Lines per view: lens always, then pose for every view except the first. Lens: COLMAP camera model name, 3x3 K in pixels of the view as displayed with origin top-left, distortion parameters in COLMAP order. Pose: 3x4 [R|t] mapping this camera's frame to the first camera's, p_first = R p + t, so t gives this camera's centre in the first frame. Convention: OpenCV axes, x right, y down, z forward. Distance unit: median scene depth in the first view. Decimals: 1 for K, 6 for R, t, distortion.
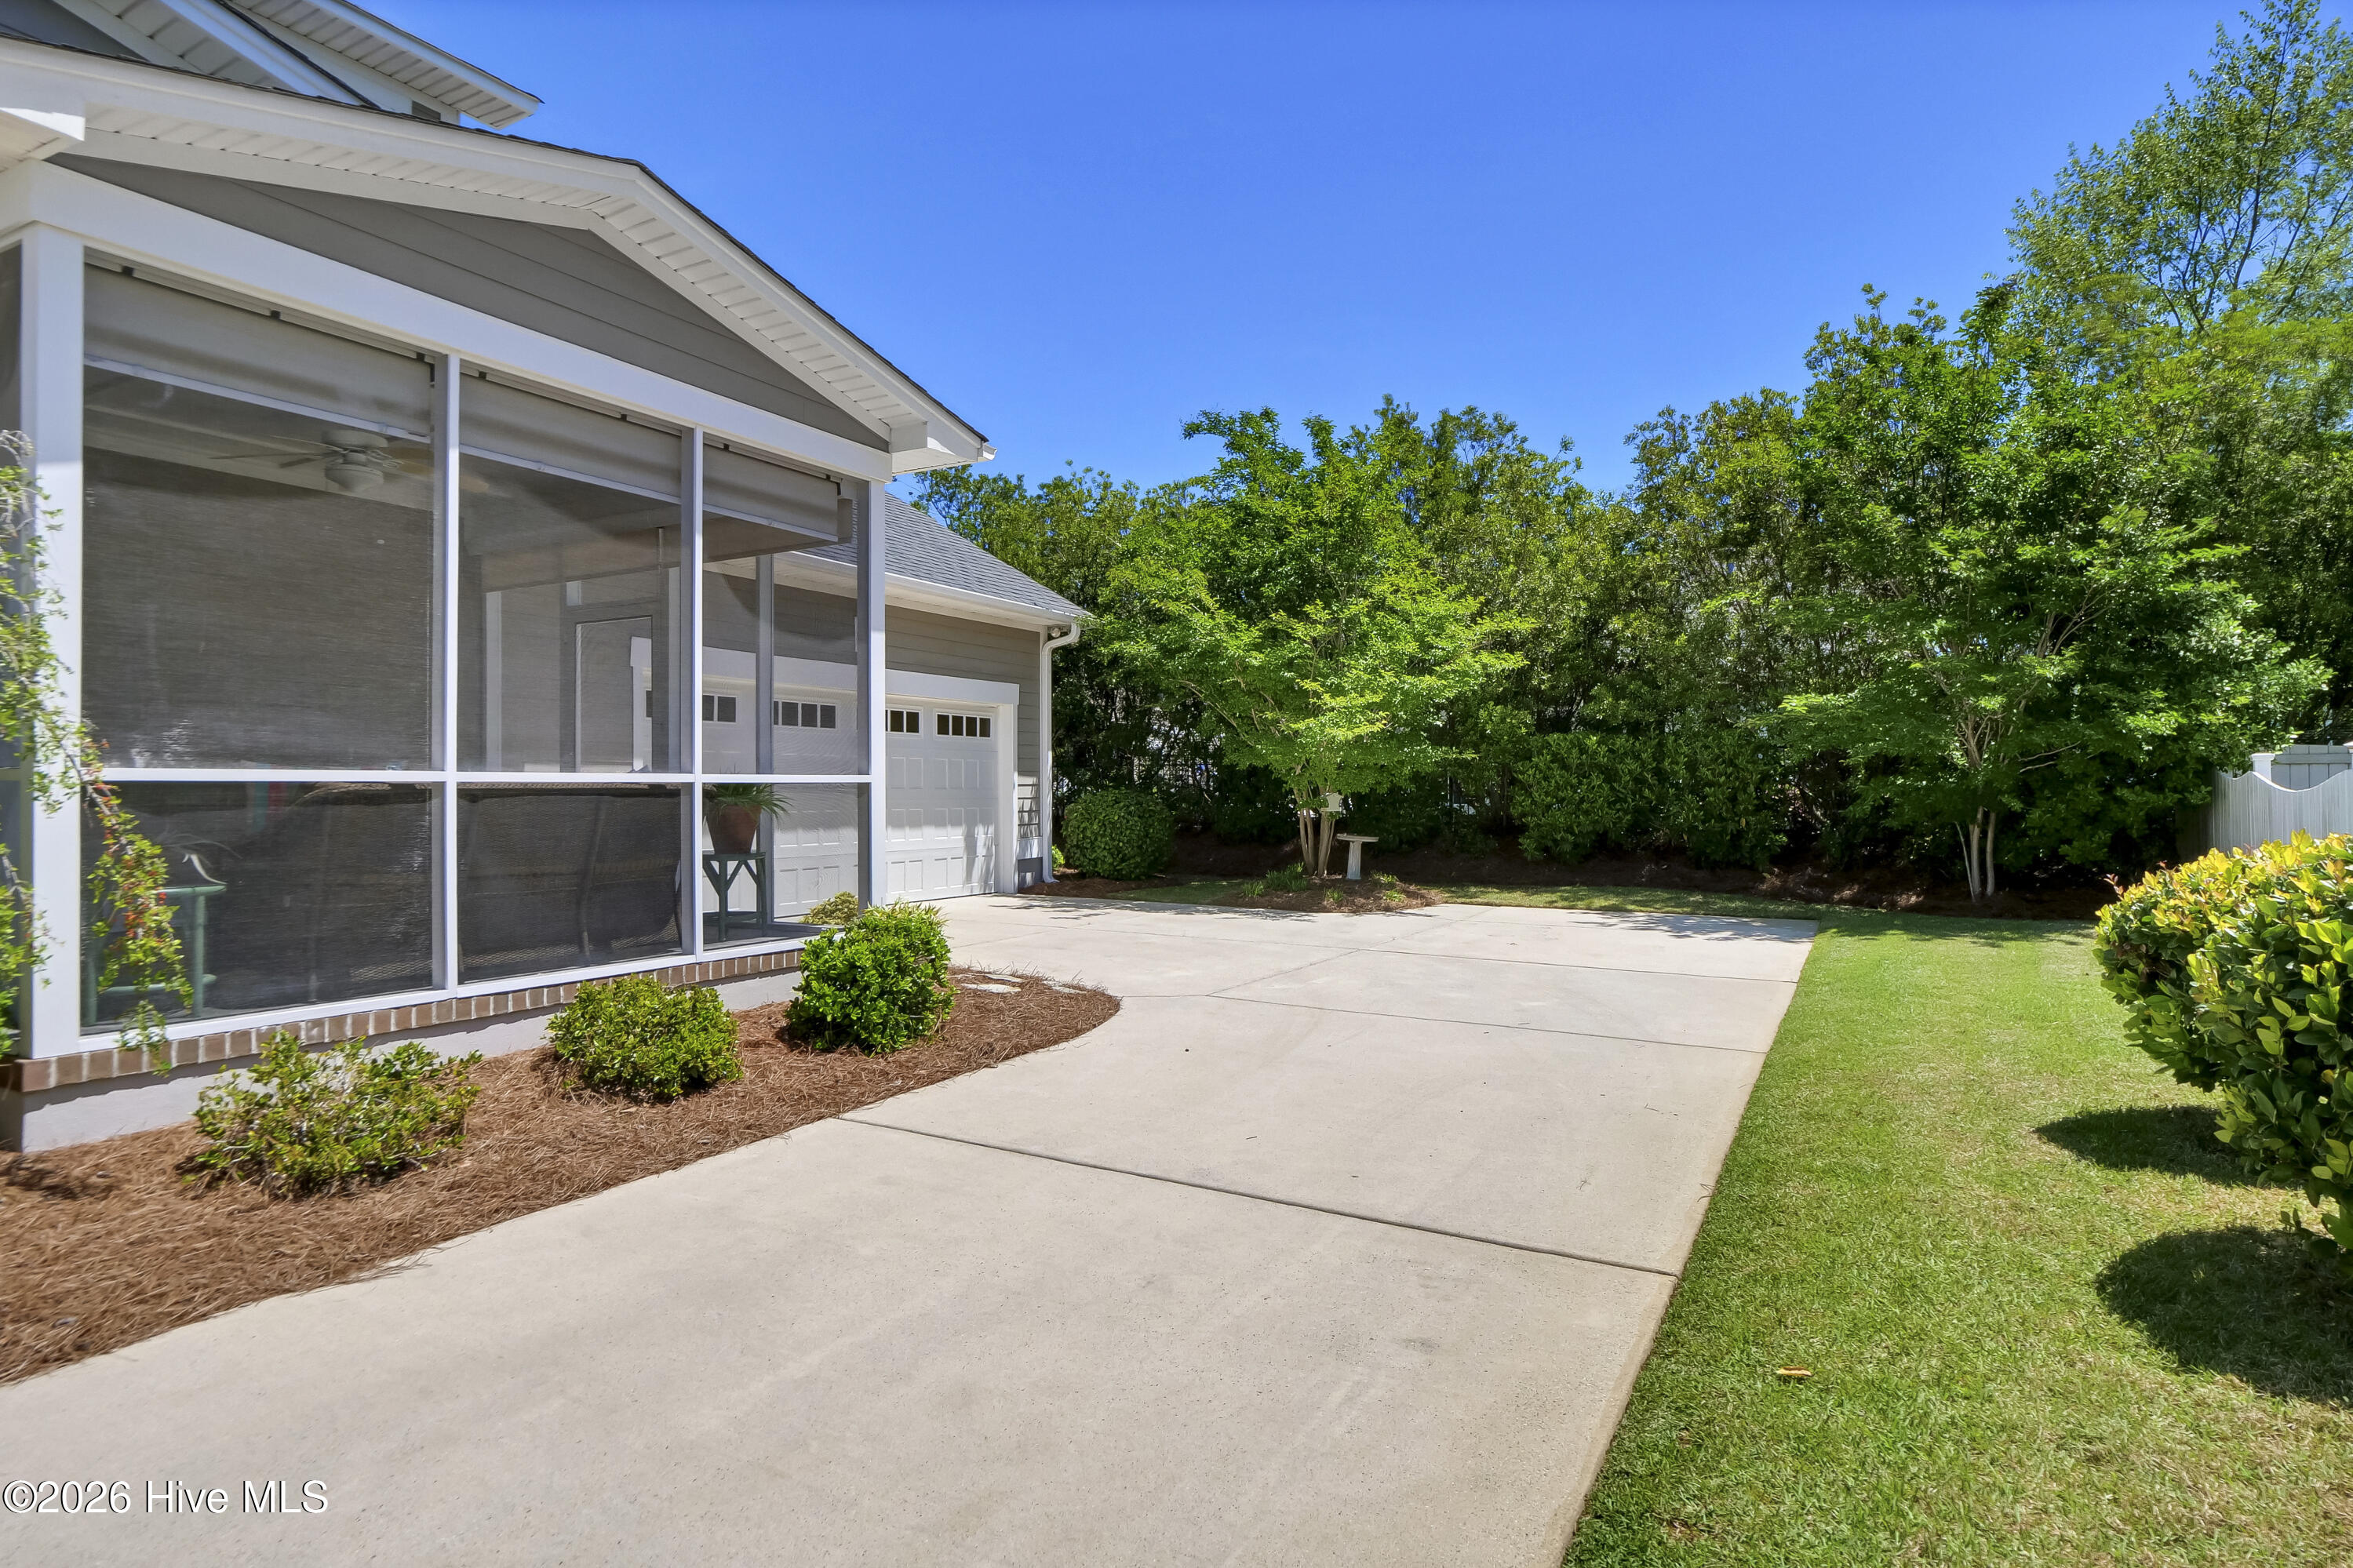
lens RADIAL K [[1245.5, 0, 1176.5], [0, 1245.5, 784.0], [0, 0, 1]] dist [-0.000674, -0.000264]
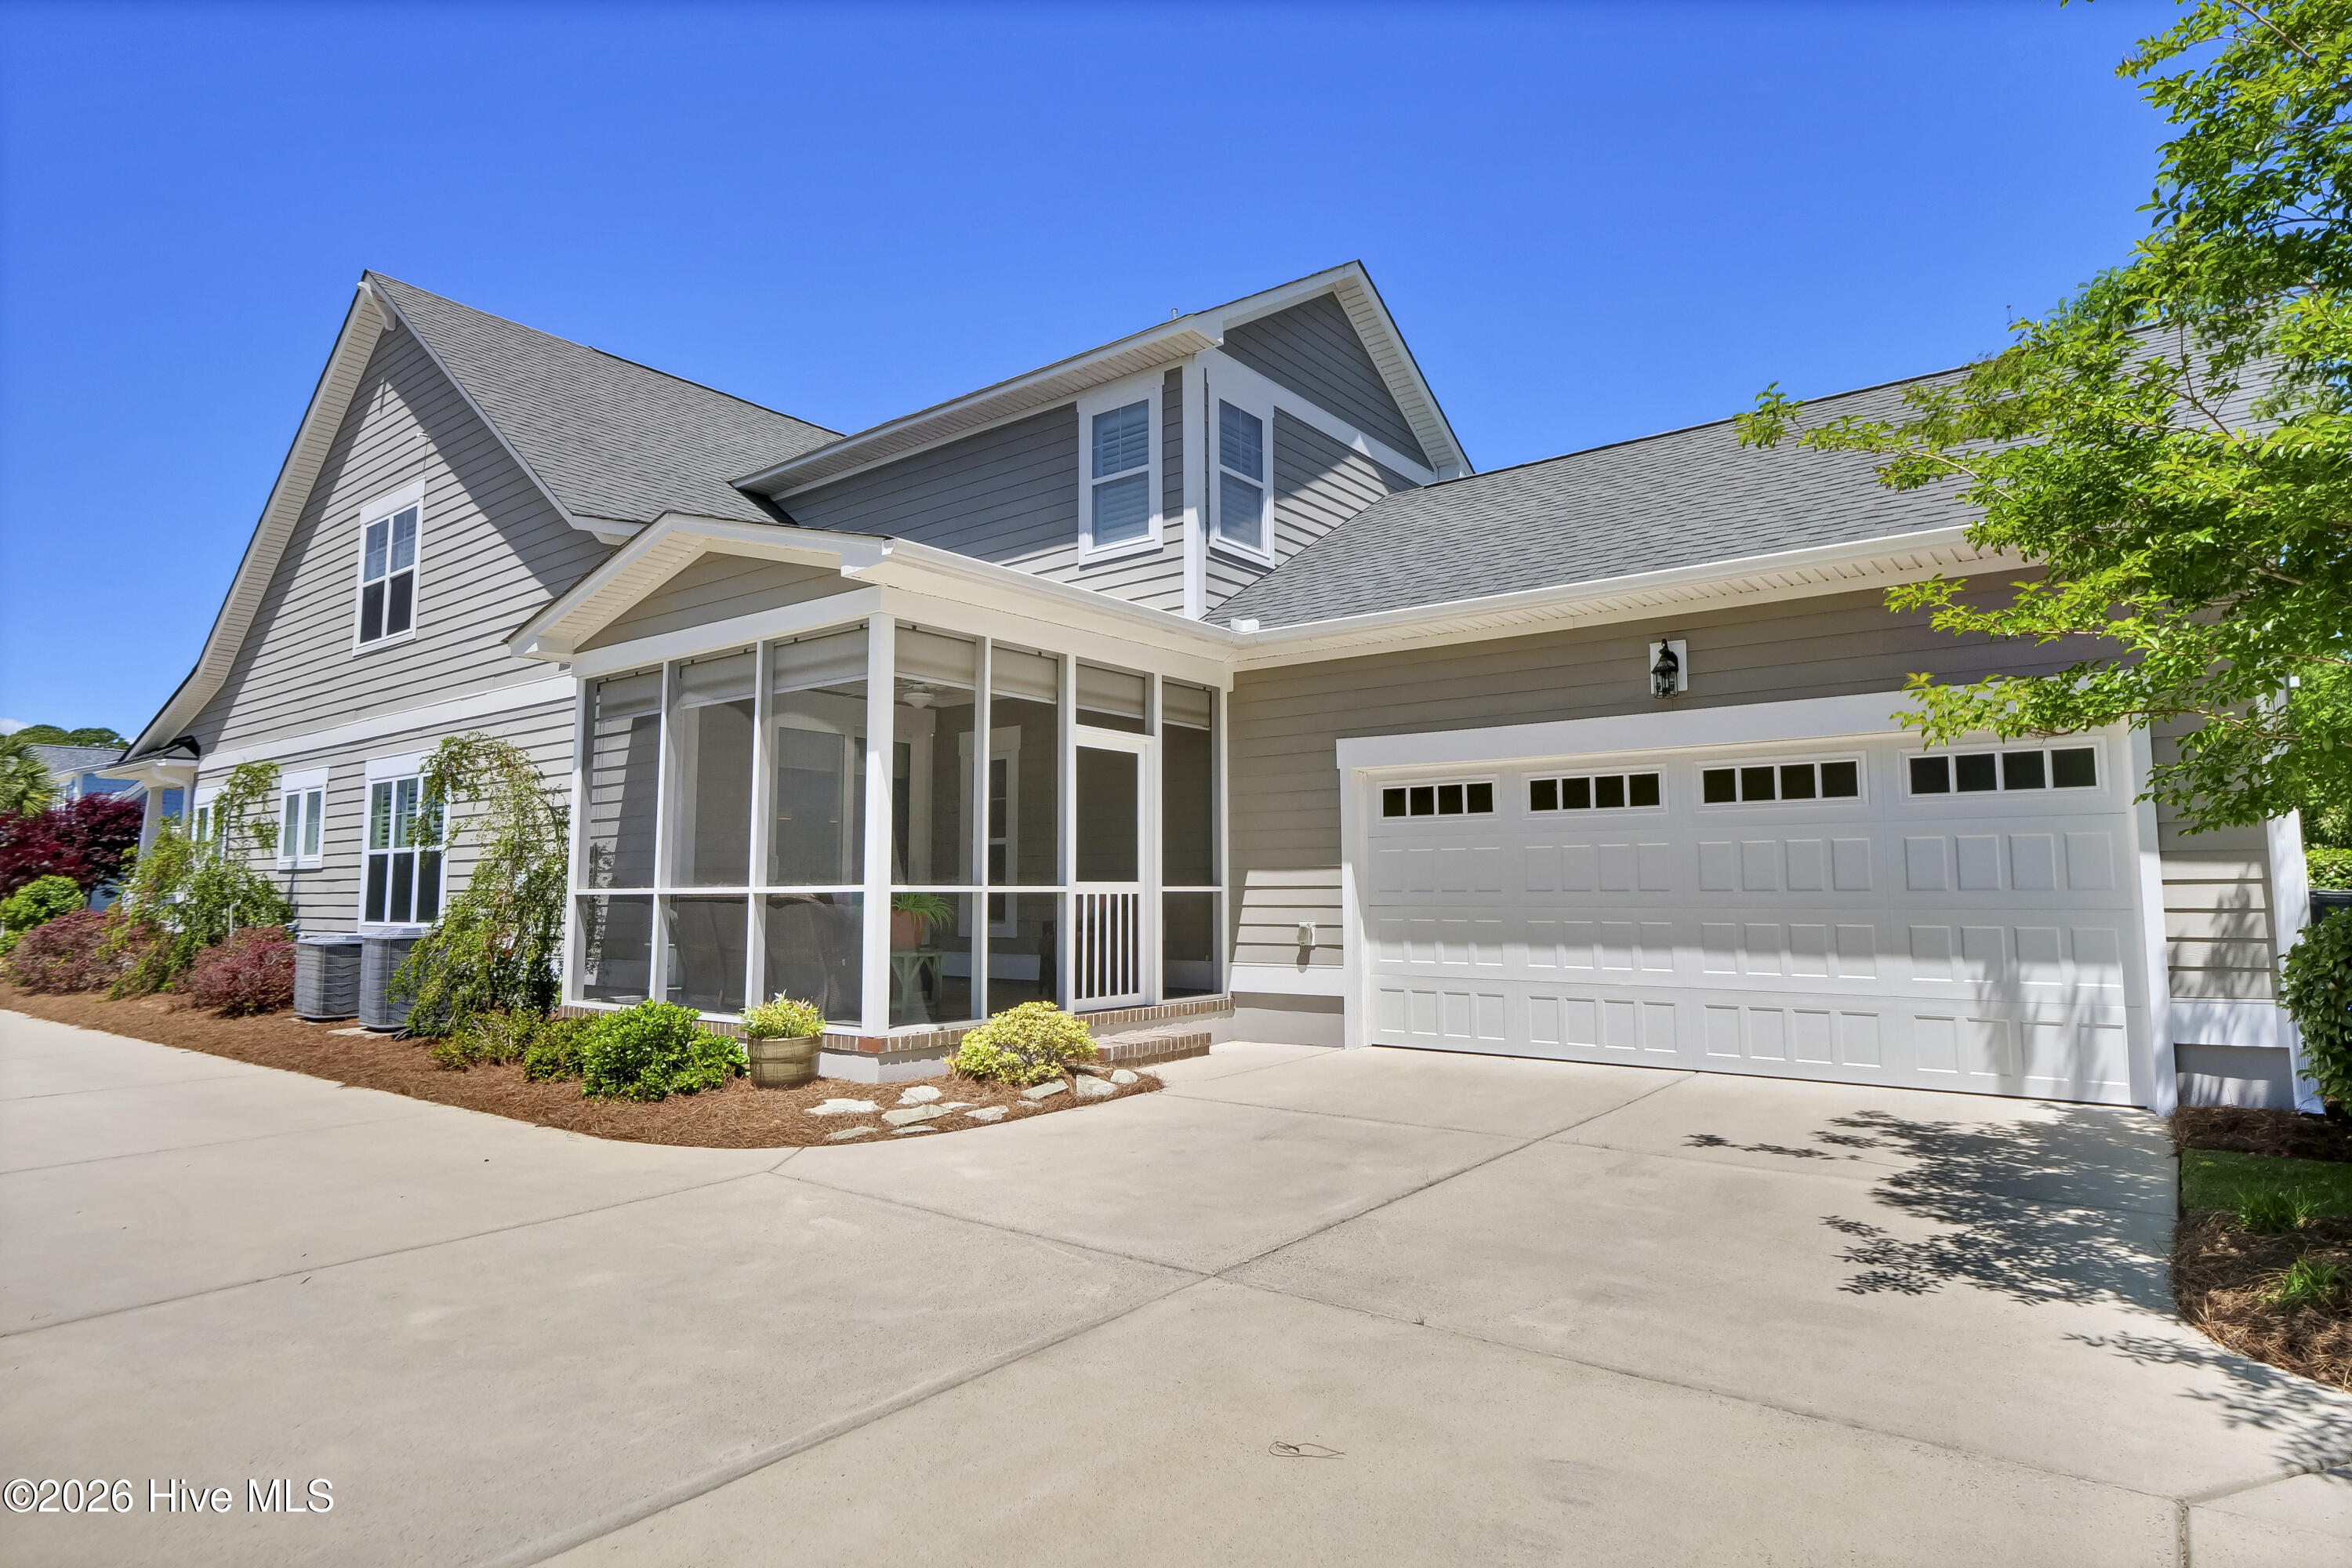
lens RADIAL K [[1245.2, 0, 1176.0], [0, 1245.2, 784.0], [0, 0, 1]] dist [-0.000674, -0.000264]
pose [[-0.151557, -0.083666, -0.984901, 0.504762], [0.010398, 0.996221, -0.086228, 0.001648], [0.988394, -0.023310, -0.150115, 0.920585]]
